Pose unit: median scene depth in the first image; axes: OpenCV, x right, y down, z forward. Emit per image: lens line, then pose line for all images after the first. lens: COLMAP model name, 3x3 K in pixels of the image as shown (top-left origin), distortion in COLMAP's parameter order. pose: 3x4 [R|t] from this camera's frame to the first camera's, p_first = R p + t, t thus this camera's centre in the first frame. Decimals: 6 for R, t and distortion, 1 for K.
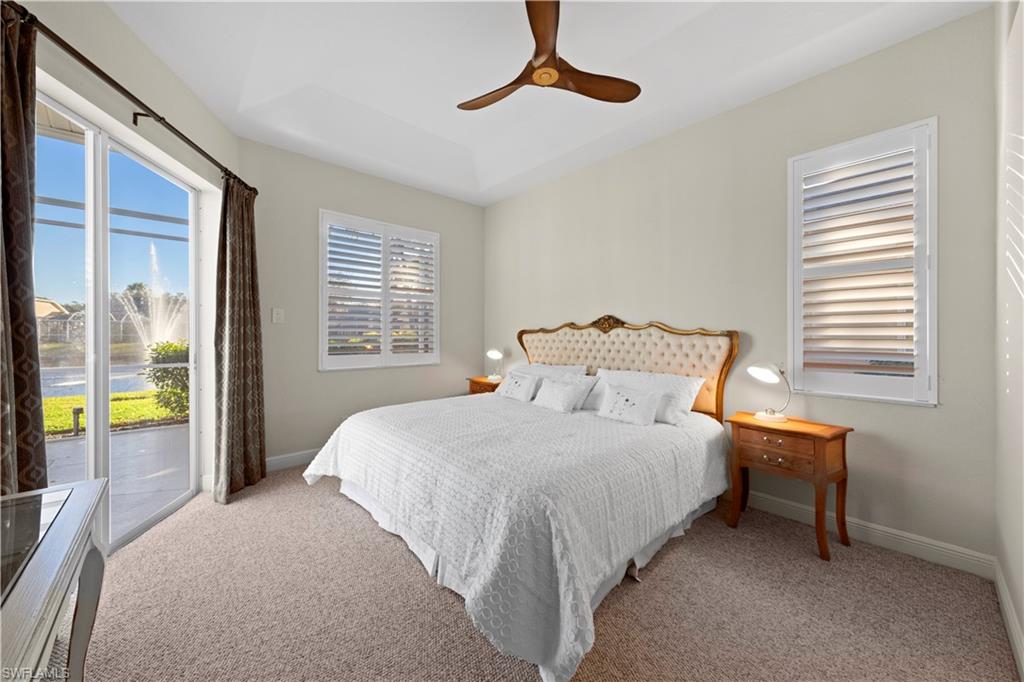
lens RADIAL K [[372.7, 0, 511.7], [0, 372.7, 333.3], [0, 0, 1]] dist [0.001781, -0.000145]
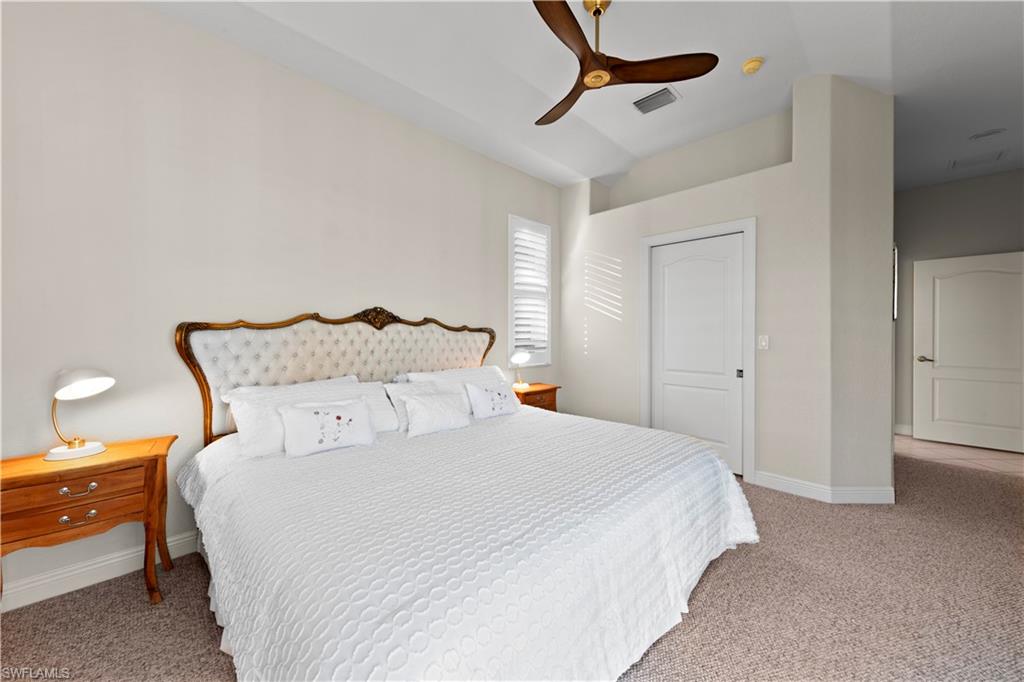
lens RADIAL K [[372.7, 0, 511.7], [0, 372.7, 333.3], [0, 0, 1]] dist [0.001781, -0.000145]
pose [[-0.038603, -0.014689, 0.999147, -0.556208], [-0.003535, 0.999888, 0.014563, -0.005649], [-0.999248, -0.002970, -0.038651, 0.754549]]
